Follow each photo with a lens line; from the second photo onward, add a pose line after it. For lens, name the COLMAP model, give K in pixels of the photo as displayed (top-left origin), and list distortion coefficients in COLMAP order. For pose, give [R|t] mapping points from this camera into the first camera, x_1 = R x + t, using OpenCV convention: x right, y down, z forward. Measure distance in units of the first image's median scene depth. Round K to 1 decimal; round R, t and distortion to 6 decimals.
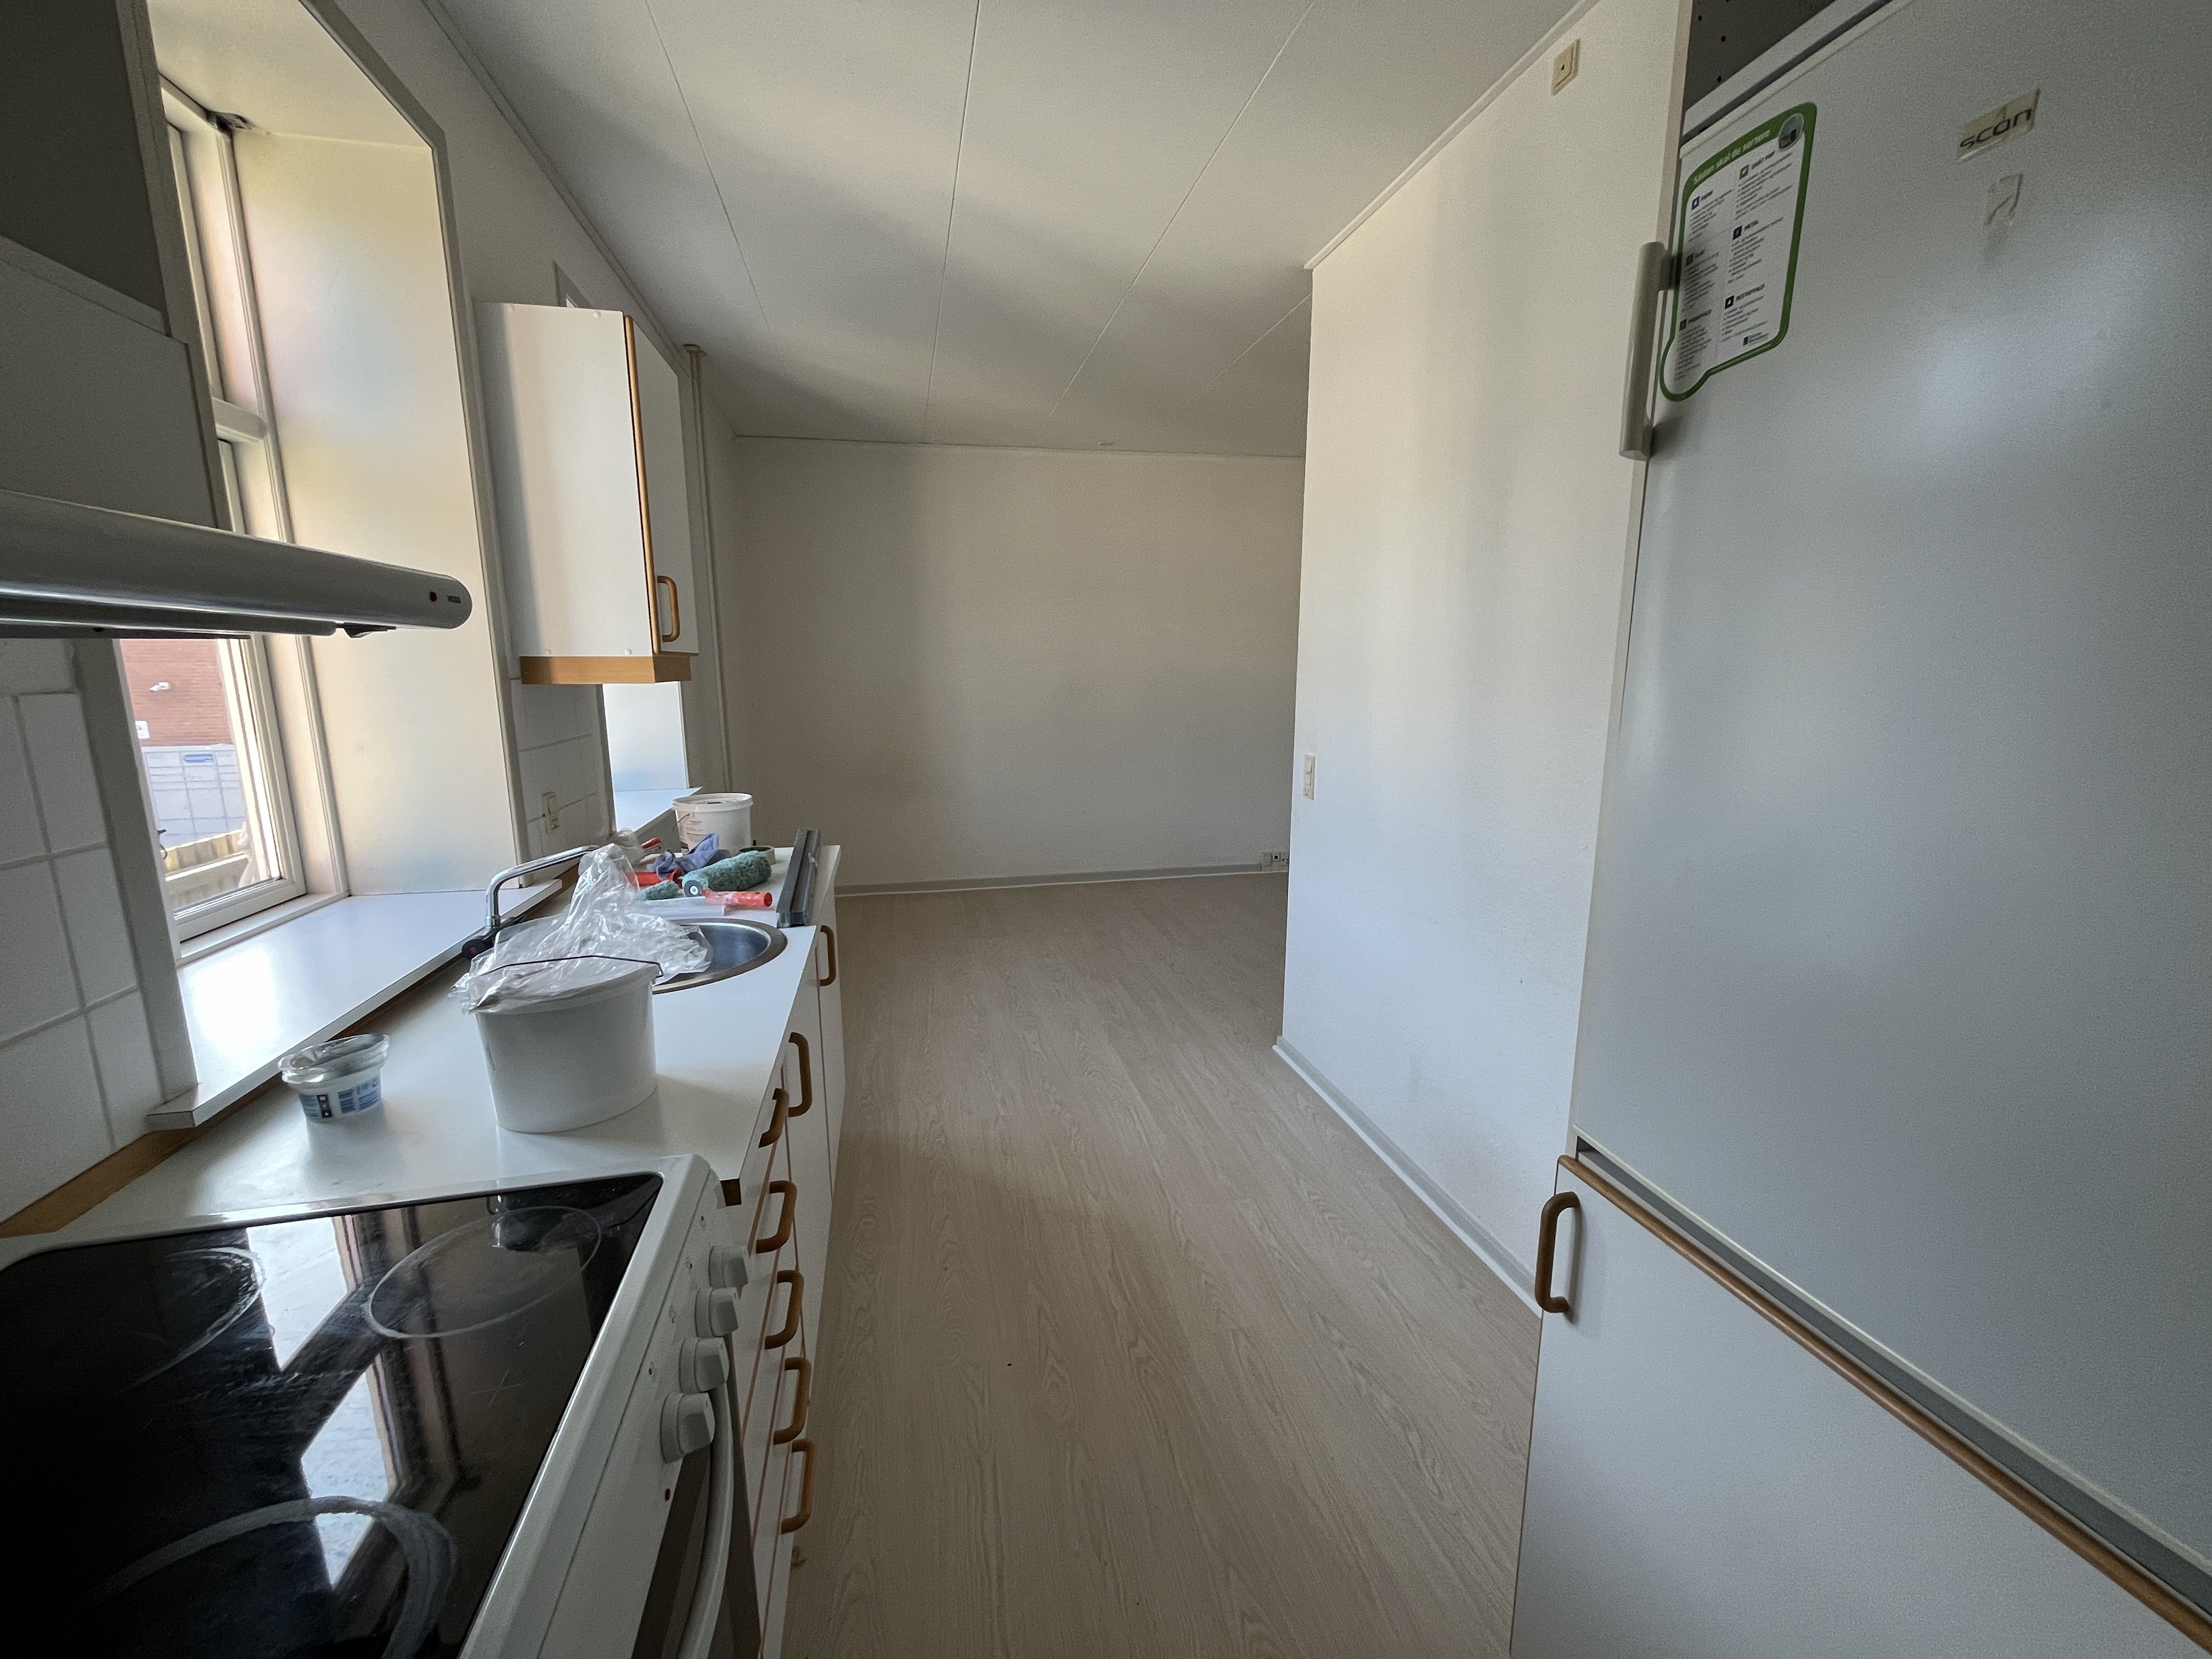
lens RADIAL K [[889.2, 0, 1106.4], [0, 889.2, 829.9], [0, 0, 1]] dist [-0.003694, 0.000086]
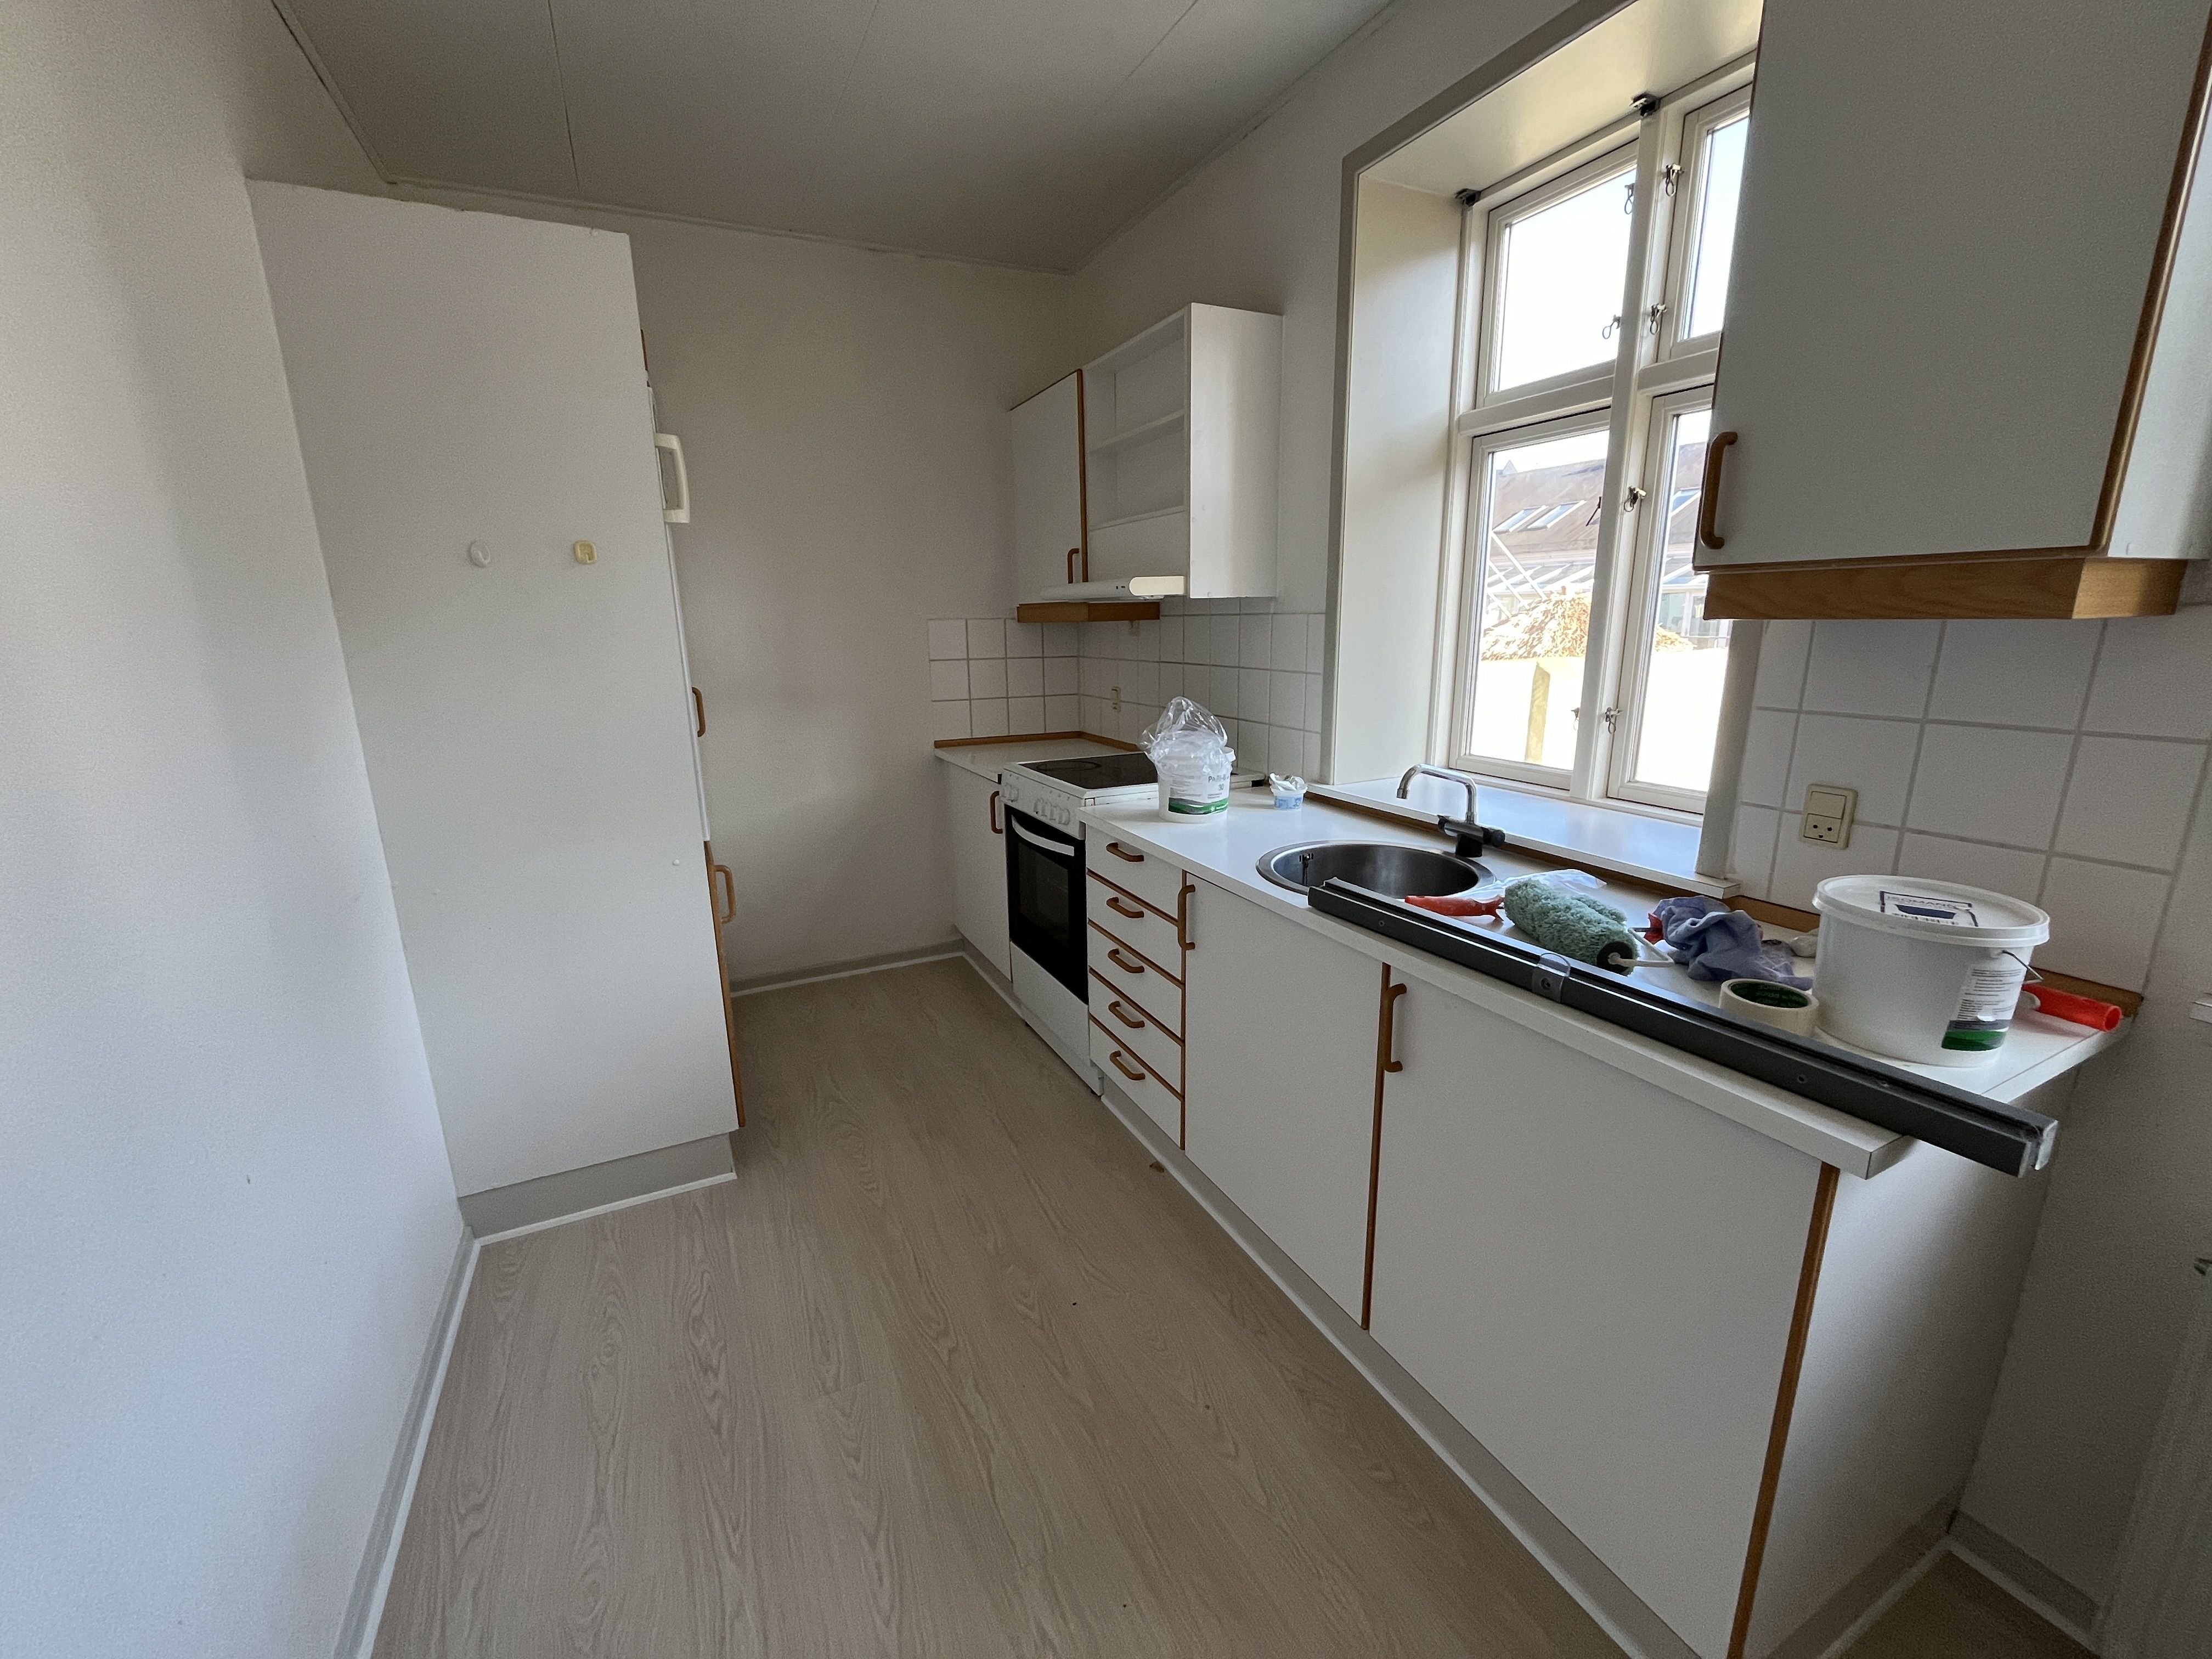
lens RADIAL K [[889.2, 0, 1099.8], [0, 889.2, 831.6], [0, 0, 1]] dist [-0.003694, 0.000086]
pose [[-0.973829, 0.074192, -0.214831, 0.033039], [-0.018803, 0.915683, 0.401462, -0.242566], [0.226503, 0.394995, -0.890323, 1.362096]]
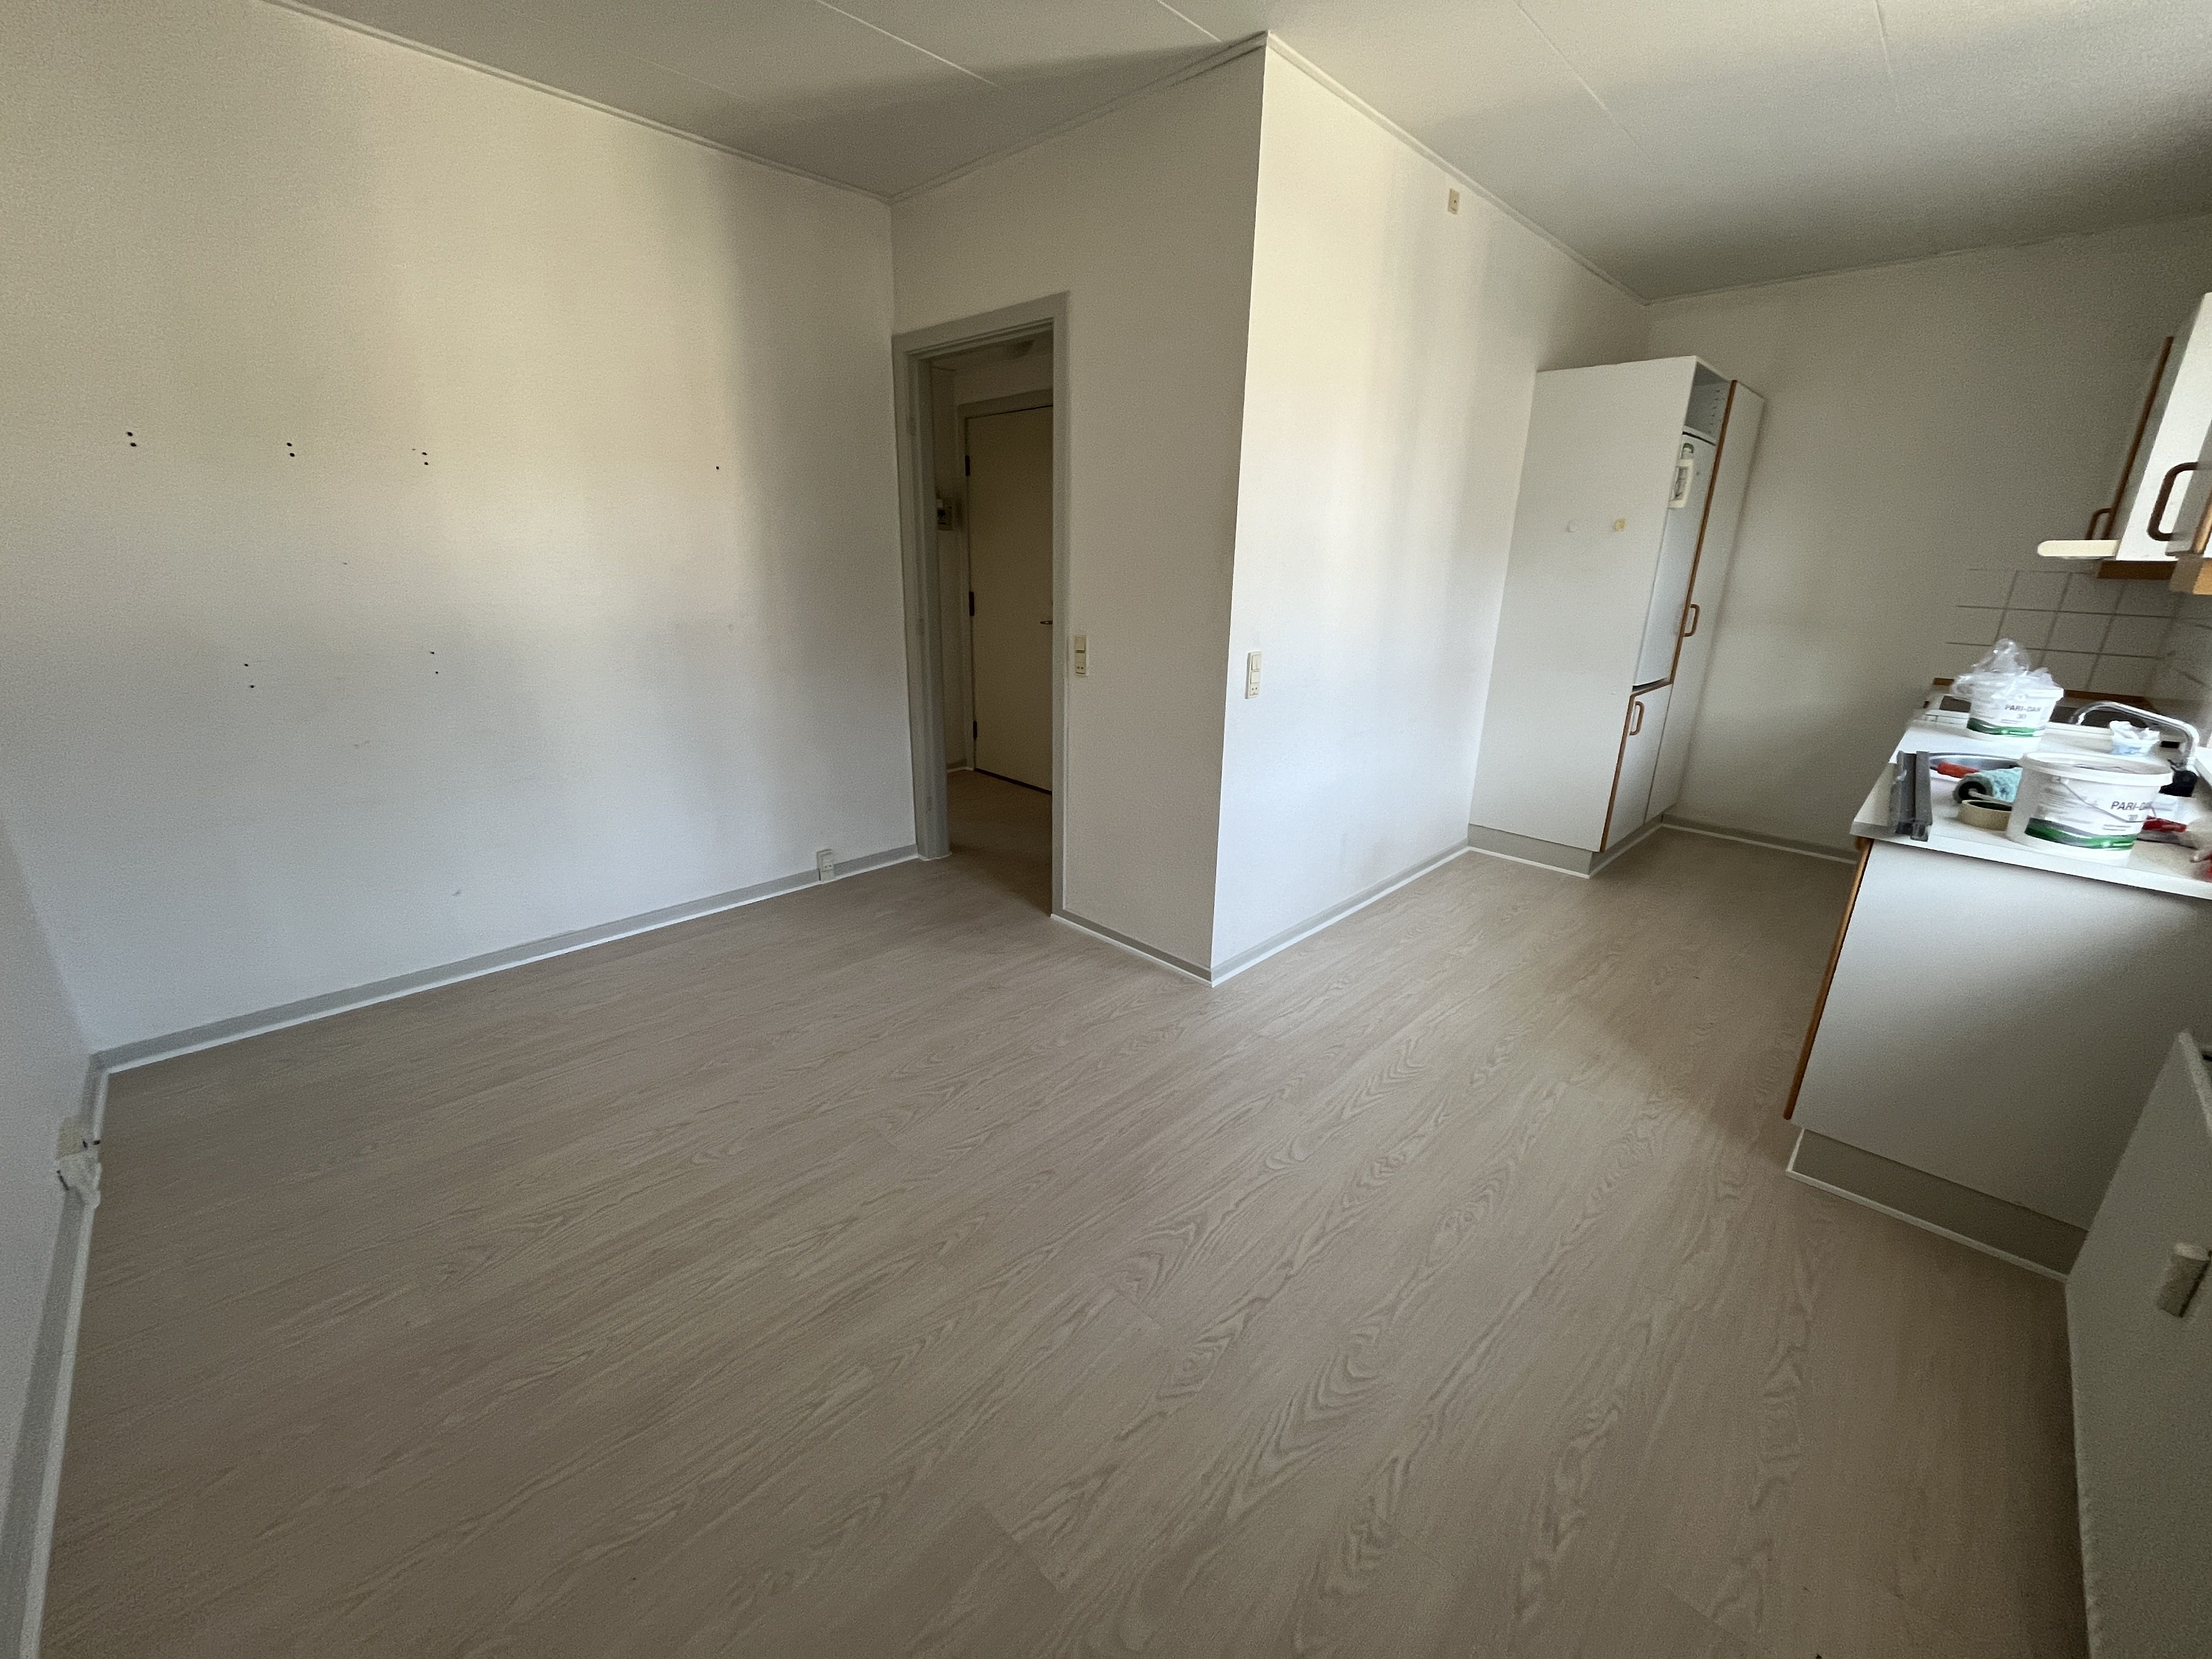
lens RADIAL K [[889.2, 0, 1102.5], [0, 889.2, 825.9], [0, 0, 1]] dist [-0.003694, 0.000086]
pose [[-0.537586, -0.257978, 0.802775, -0.638357], [0.135501, 0.913245, 0.384218, -0.390233], [-0.832250, 0.315327, -0.455992, 2.127754]]
